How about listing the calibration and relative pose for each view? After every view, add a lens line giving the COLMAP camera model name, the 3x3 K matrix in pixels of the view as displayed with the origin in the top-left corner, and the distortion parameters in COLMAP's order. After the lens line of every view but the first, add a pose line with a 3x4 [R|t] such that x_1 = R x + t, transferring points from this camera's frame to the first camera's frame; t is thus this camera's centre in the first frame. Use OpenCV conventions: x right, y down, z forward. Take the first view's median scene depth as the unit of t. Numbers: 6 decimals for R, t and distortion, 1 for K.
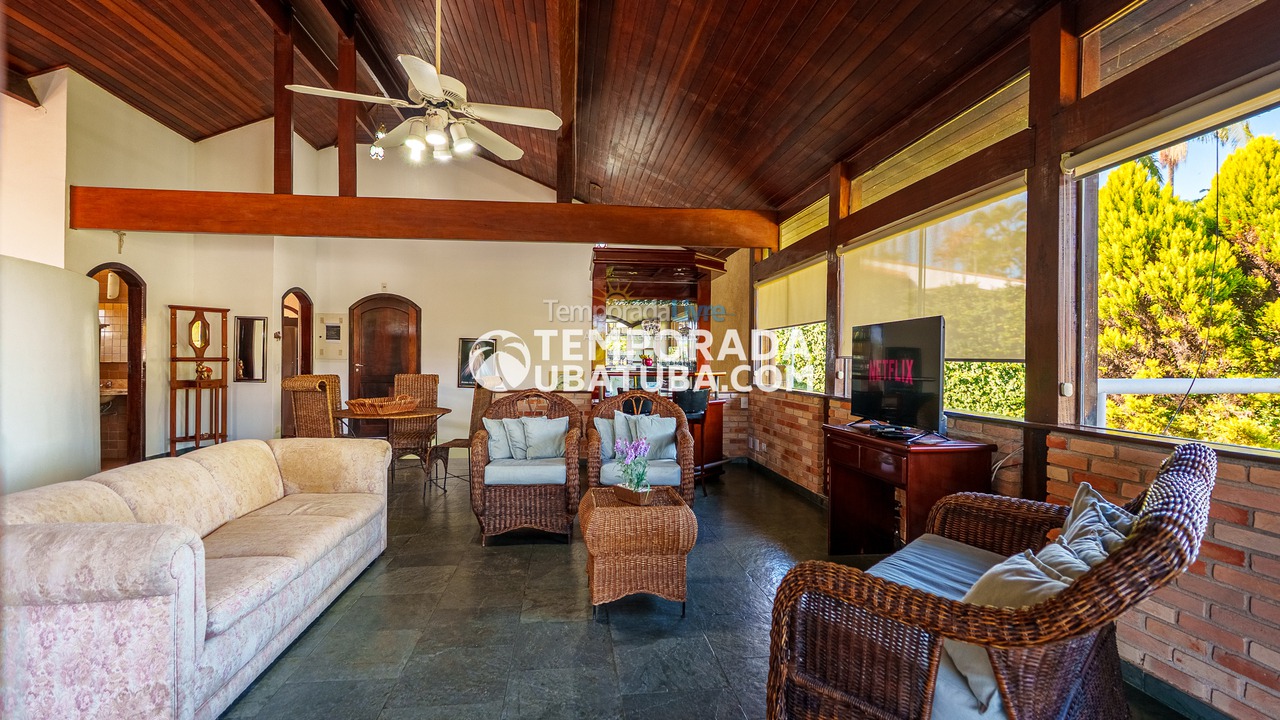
lens RADIAL K [[582.1, 0, 639.5], [0, 582.1, 357.7], [0, 0, 1]] dist [-0.007844, 0.000790]
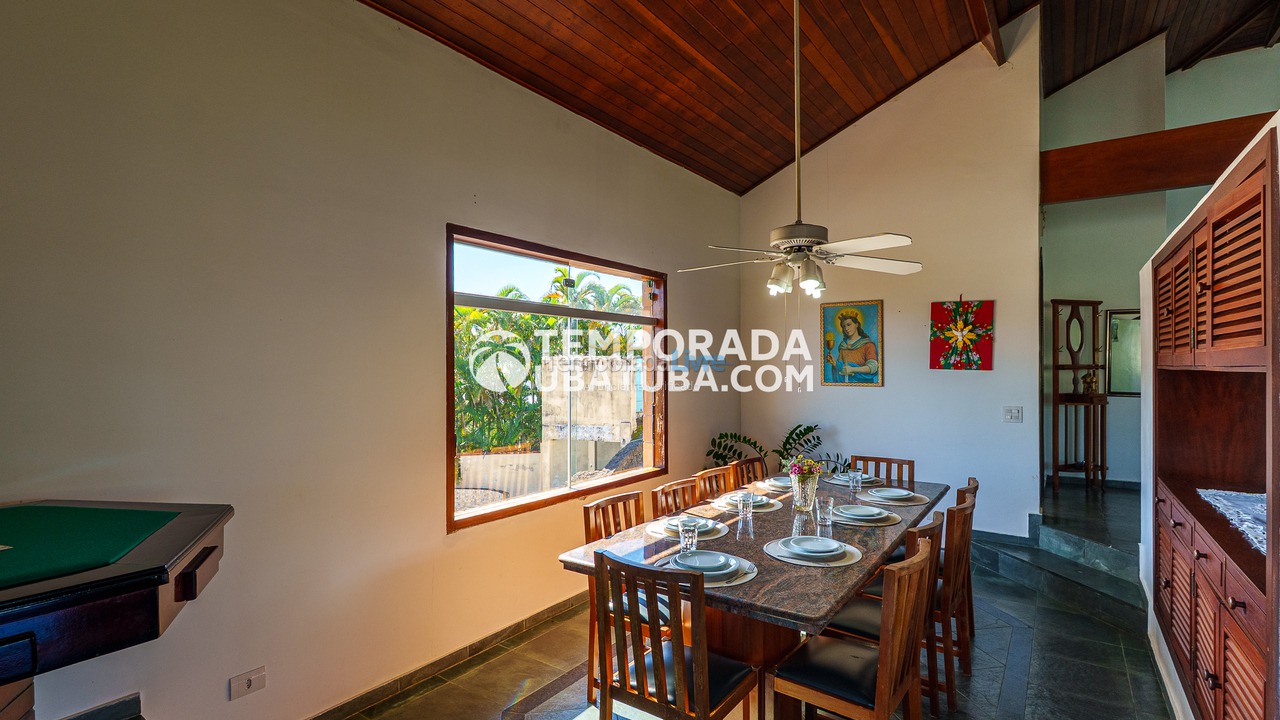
lens RADIAL K [[582.1, 0, 642.1], [0, 582.1, 362.7], [0, 0, 1]] dist [-0.007844, 0.000790]
pose [[0.734785, -0.009963, -0.678227, -0.675068], [0.009240, 0.999946, -0.004678, -0.004739], [0.678237, -0.002829, 0.734838, 0.026224]]
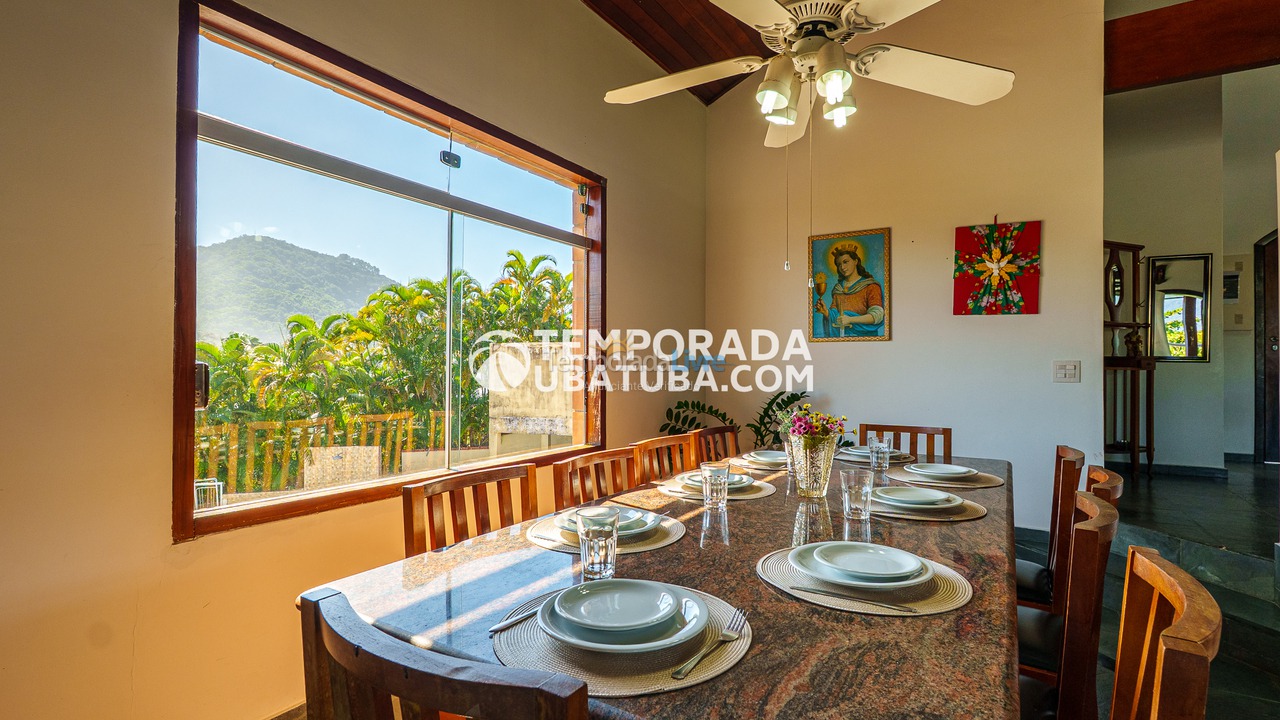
lens RADIAL K [[582.1, 0, 639.8], [0, 582.1, 364.0], [0, 0, 1]] dist [-0.007844, 0.000790]
pose [[0.773422, -0.003823, -0.633880, -0.779284], [0.002988, 0.999993, -0.002386, 0.047208], [0.633885, -0.000049, 0.773428, 0.181825]]
